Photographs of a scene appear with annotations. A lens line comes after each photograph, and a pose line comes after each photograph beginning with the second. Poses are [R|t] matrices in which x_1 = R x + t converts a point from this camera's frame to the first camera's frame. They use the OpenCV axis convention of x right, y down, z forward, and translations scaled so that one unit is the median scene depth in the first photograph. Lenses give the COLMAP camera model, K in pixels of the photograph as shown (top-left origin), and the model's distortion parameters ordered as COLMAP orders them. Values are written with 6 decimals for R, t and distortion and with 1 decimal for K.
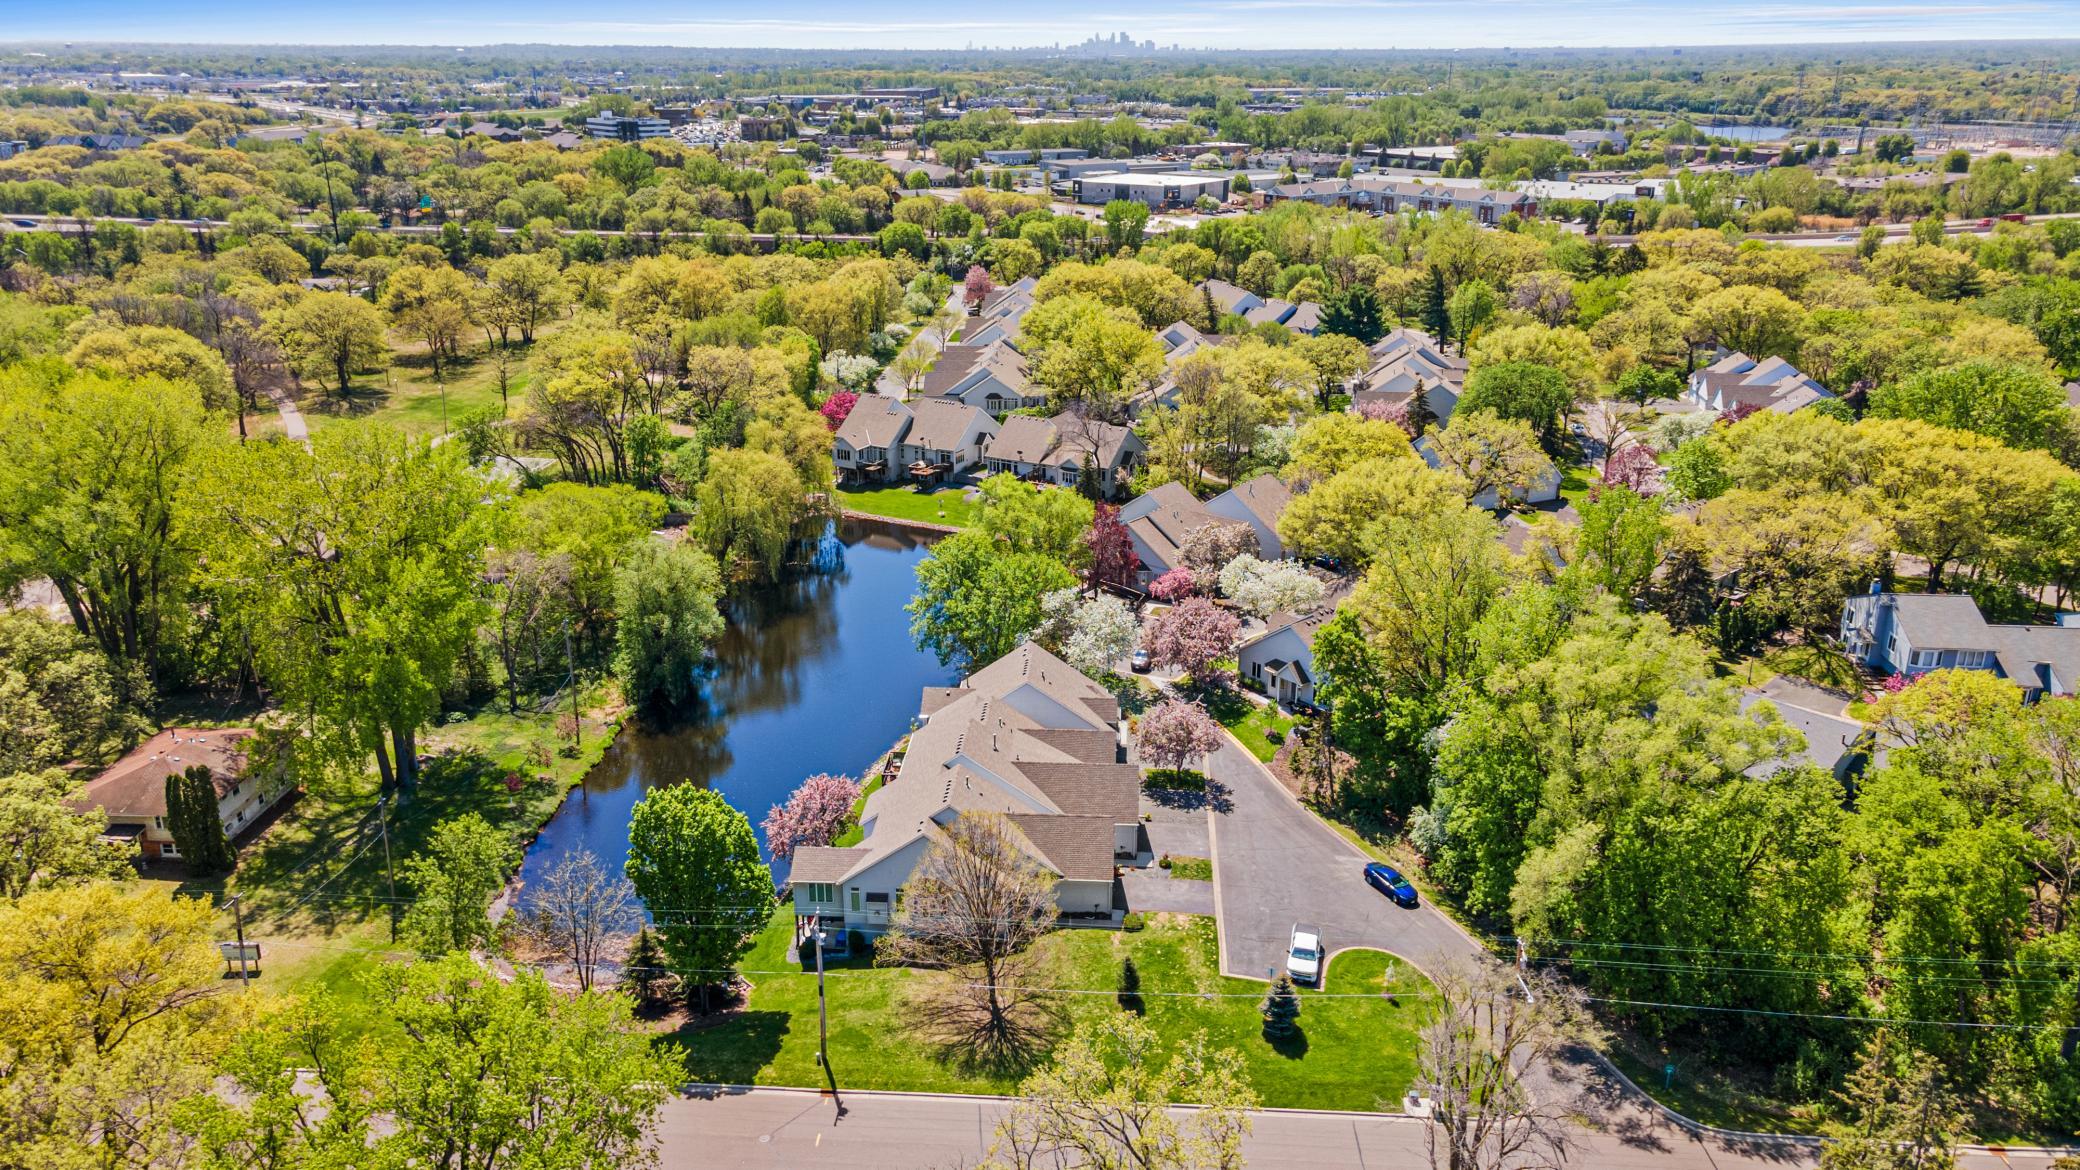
lens RADIAL K [[1510.5, 0, 1040.0], [0, 1510.5, 585.0], [0, 0, 1]] dist [0.049390, 0.001581]
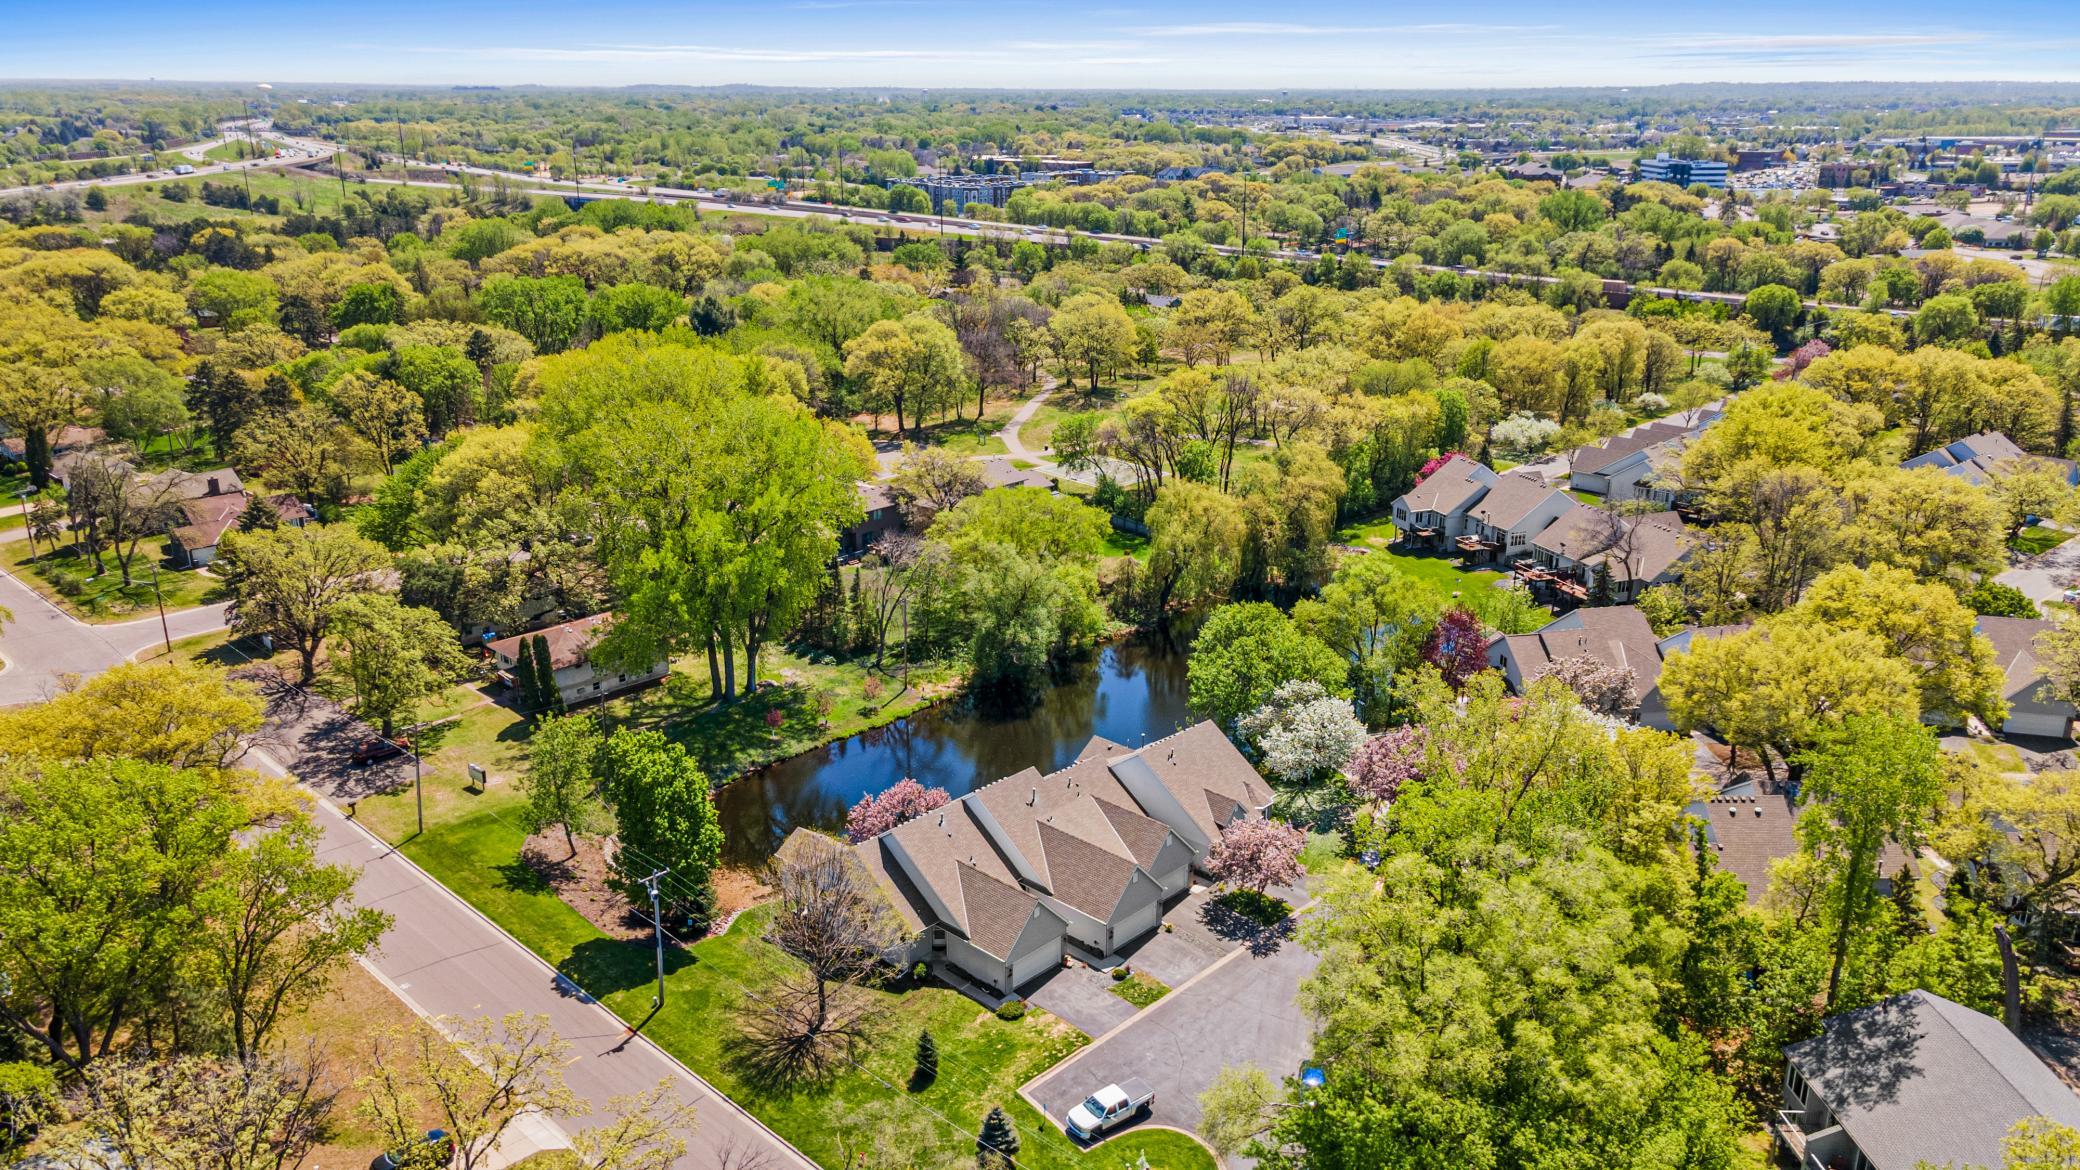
lens RADIAL K [[1510.5, 0, 1040.0], [0, 1510.5, 585.0], [0, 0, 1]] dist [0.049390, 0.001581]
pose [[0.767439, 0.204408, -0.607664, 0.286562], [-0.218466, 0.974464, 0.051886, -0.043006], [0.602753, 0.092935, 0.792497, 0.112241]]
